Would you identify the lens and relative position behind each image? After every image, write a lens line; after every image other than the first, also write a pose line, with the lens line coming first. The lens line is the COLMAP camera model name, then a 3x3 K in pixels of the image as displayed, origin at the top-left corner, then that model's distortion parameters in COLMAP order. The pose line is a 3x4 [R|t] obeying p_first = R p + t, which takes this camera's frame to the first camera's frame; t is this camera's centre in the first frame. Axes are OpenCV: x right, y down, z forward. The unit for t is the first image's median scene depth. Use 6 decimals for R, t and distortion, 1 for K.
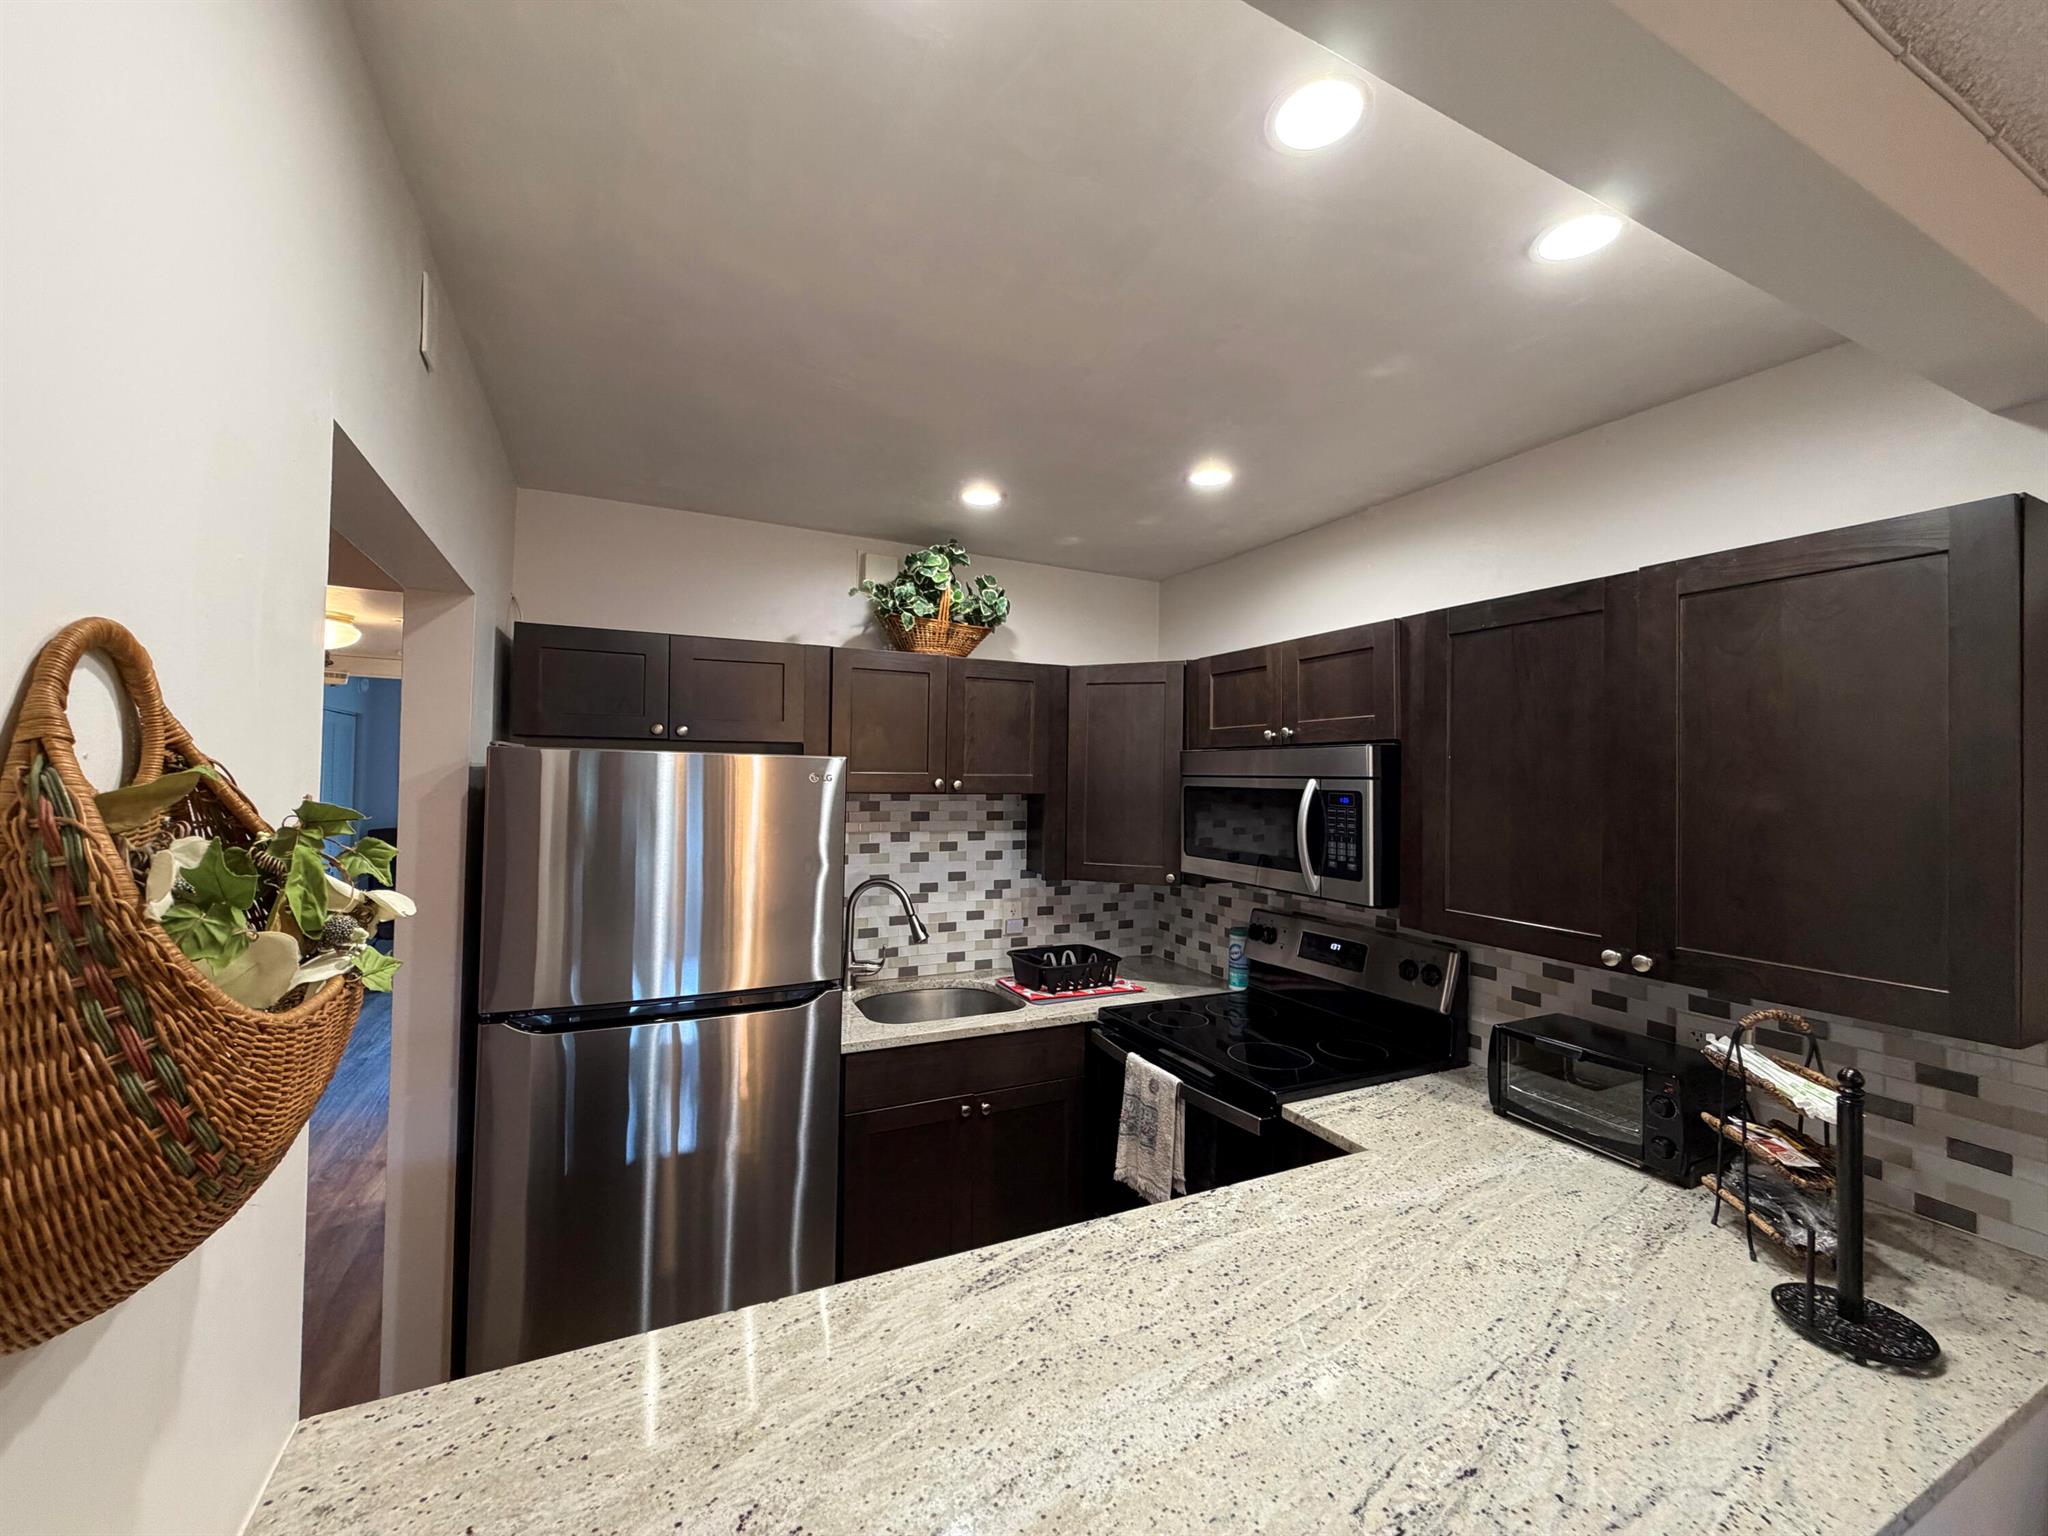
lens RADIAL K [[819.5, 0, 1018.8], [0, 819.5, 766.1], [0, 0, 1]] dist [0.000016, 0.000400]
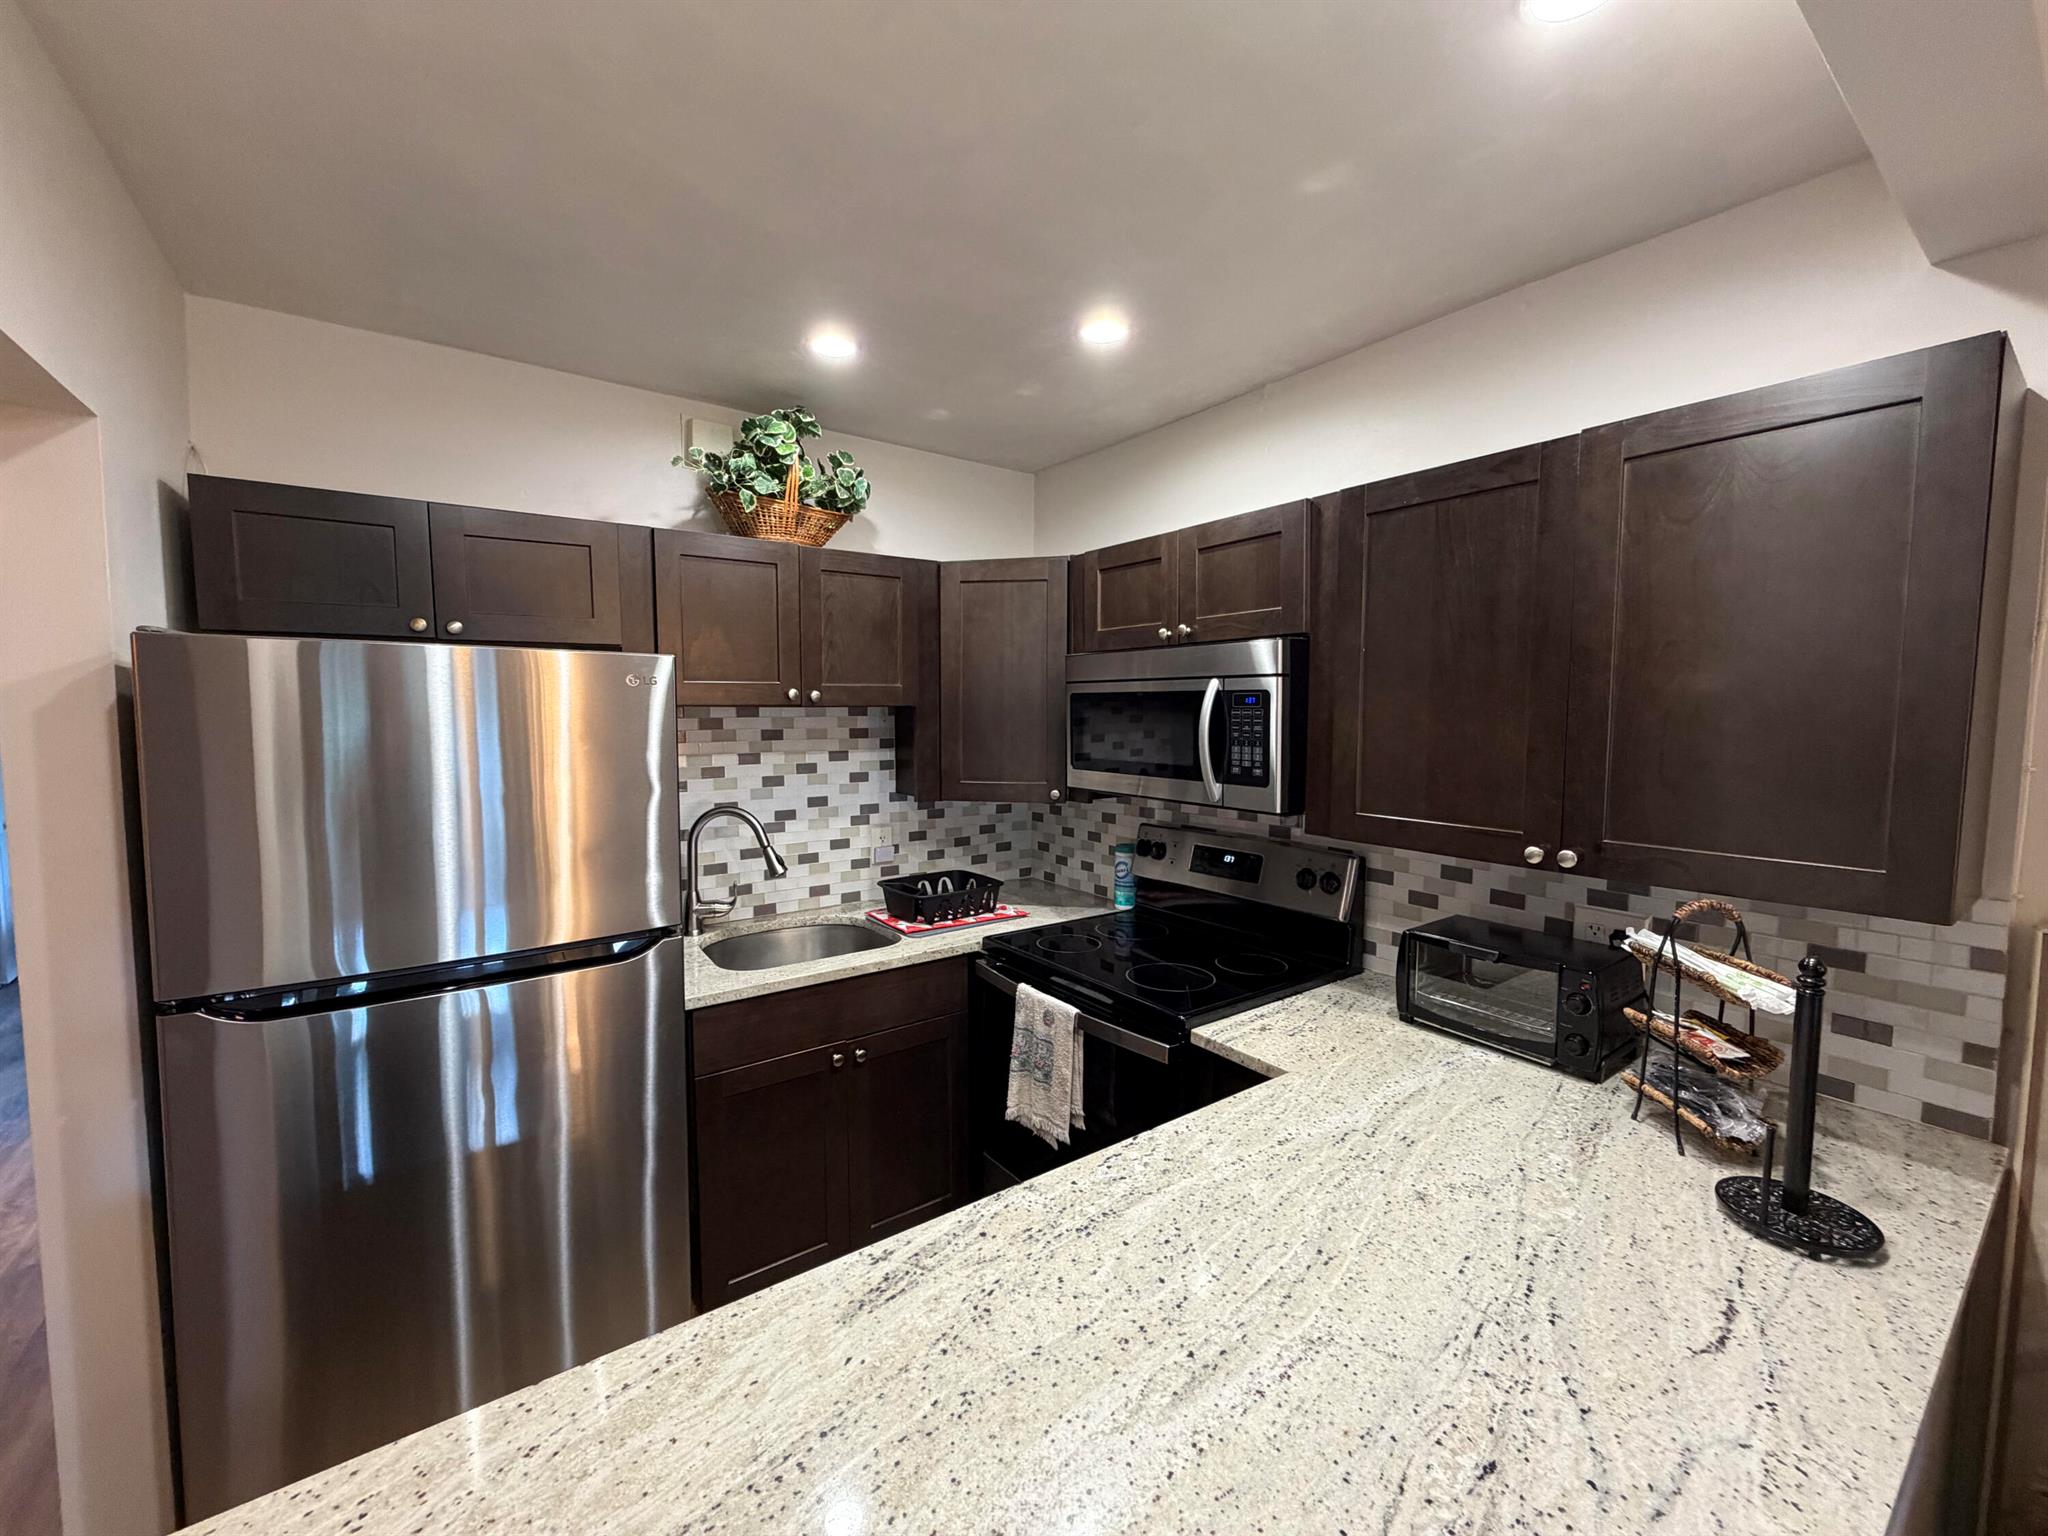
lens RADIAL K [[819.5, 0, 1019.6], [0, 819.5, 765.8], [0, 0, 1]] dist [0.000016, 0.000400]
pose [[0.984605, -0.027080, 0.172684, -0.018559], [0.012099, 0.996115, 0.087227, 0.032408], [-0.174375, -0.083795, 0.981107, 0.142847]]
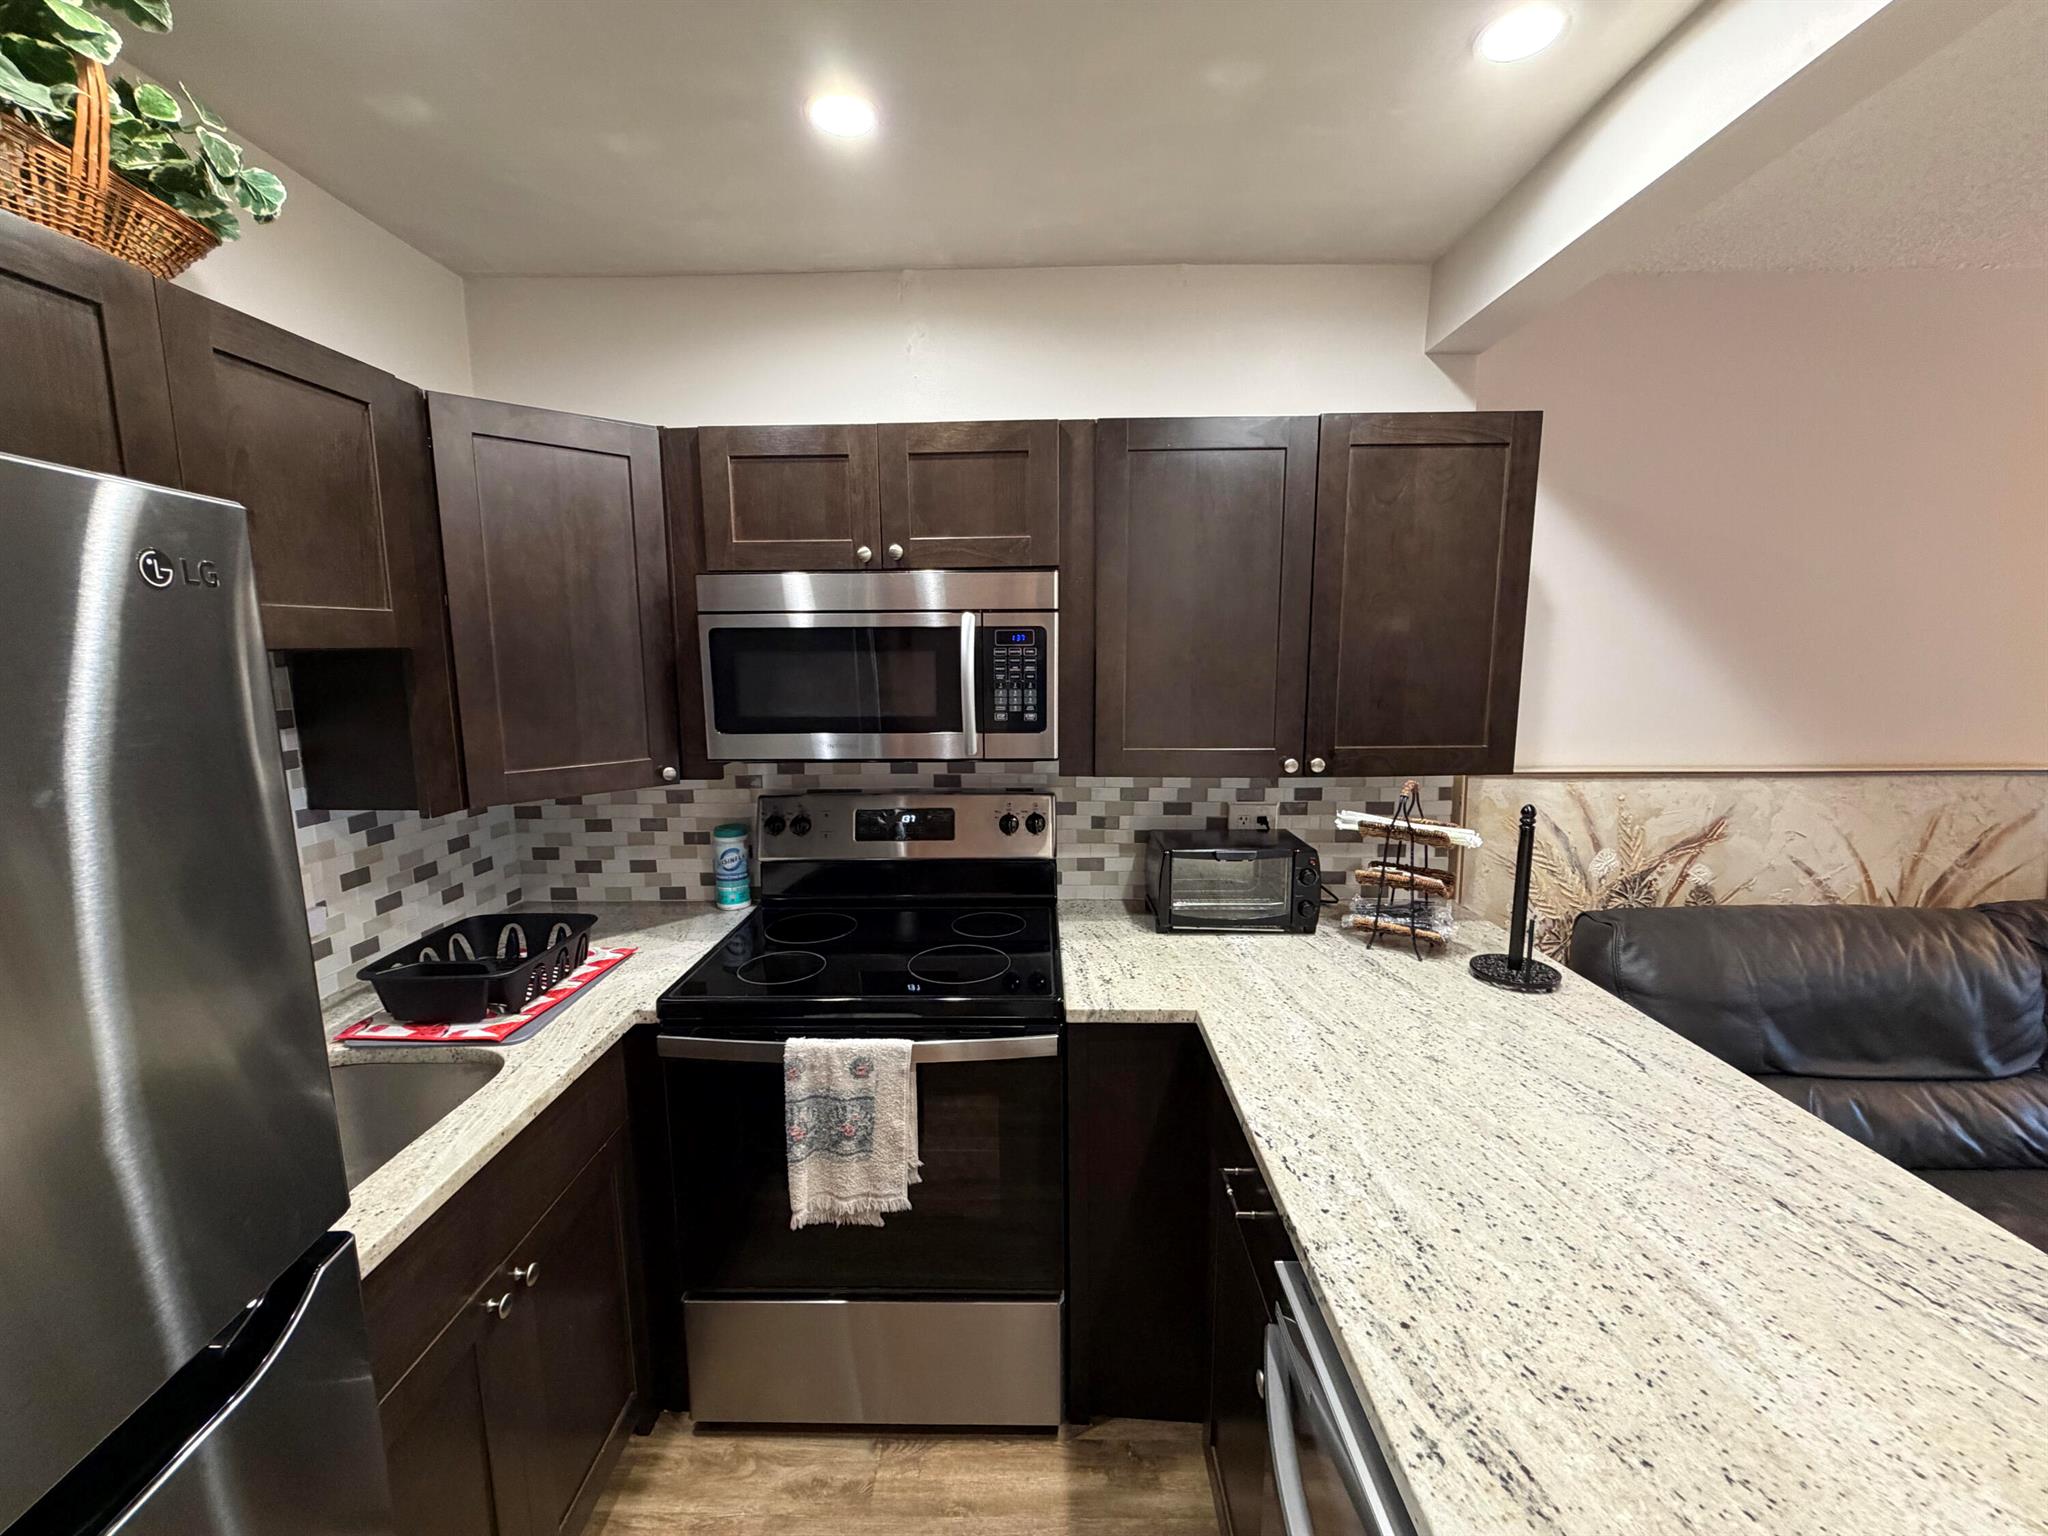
lens RADIAL K [[819.5, 0, 1017.9], [0, 819.5, 767.6], [0, 0, 1]] dist [0.000016, 0.000400]
pose [[0.455900, -0.149568, 0.877374, -0.362612], [0.002090, 0.985956, 0.166992, 0.033492], [-0.890029, -0.074298, 0.449810, 0.642615]]
